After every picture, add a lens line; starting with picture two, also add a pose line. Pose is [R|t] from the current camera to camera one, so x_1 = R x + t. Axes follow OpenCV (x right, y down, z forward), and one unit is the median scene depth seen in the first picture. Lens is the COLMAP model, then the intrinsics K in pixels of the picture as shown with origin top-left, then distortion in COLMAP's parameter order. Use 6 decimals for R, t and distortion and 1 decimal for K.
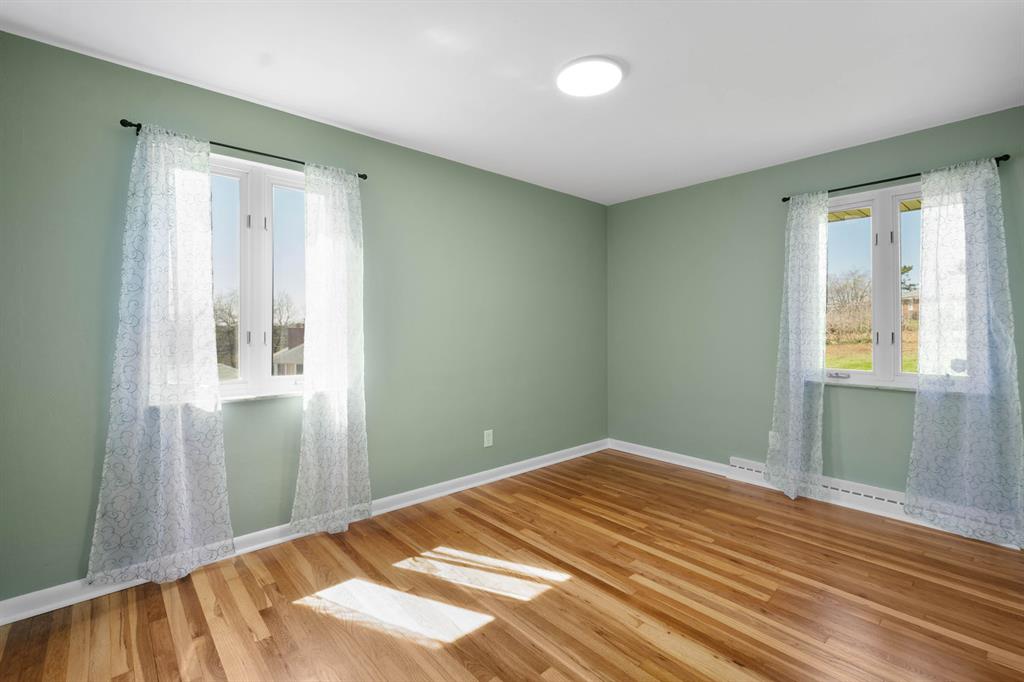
lens RADIAL K [[463.2, 0, 510.3], [0, 463.2, 334.9], [0, 0, 1]] dist [-0.003624, -0.000999]
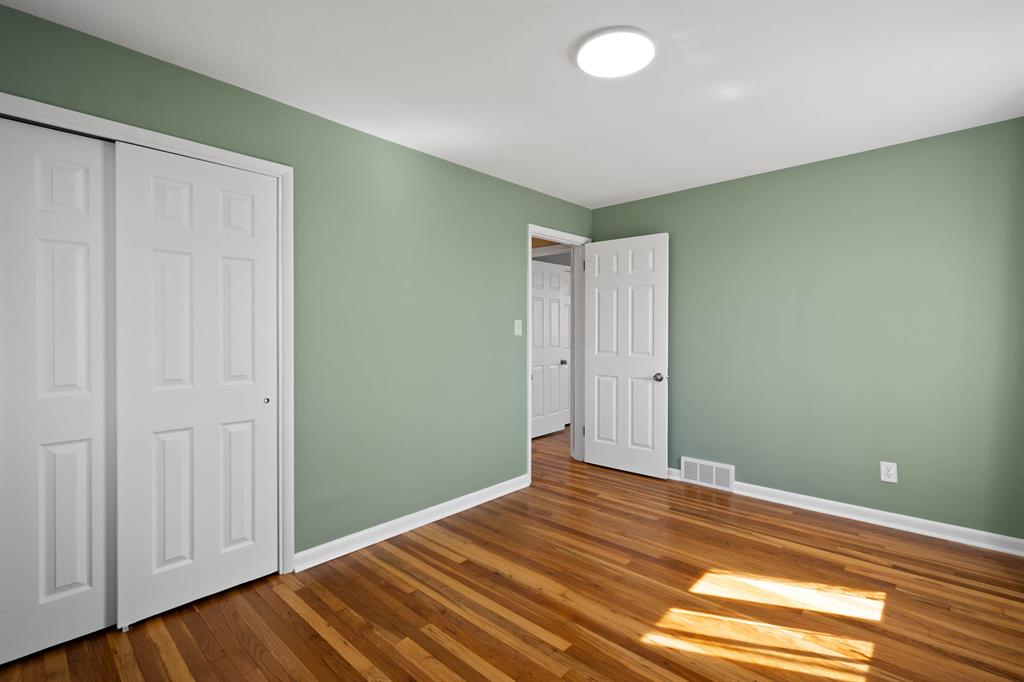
lens RADIAL K [[463.2, 0, 513.3], [0, 463.2, 334.5], [0, 0, 1]] dist [-0.003624, -0.000999]
pose [[-0.994622, 0.007096, -0.103328, 0.462264], [0.003945, 0.999522, 0.030667, -0.043489], [0.103496, 0.030095, -0.994174, 1.880073]]
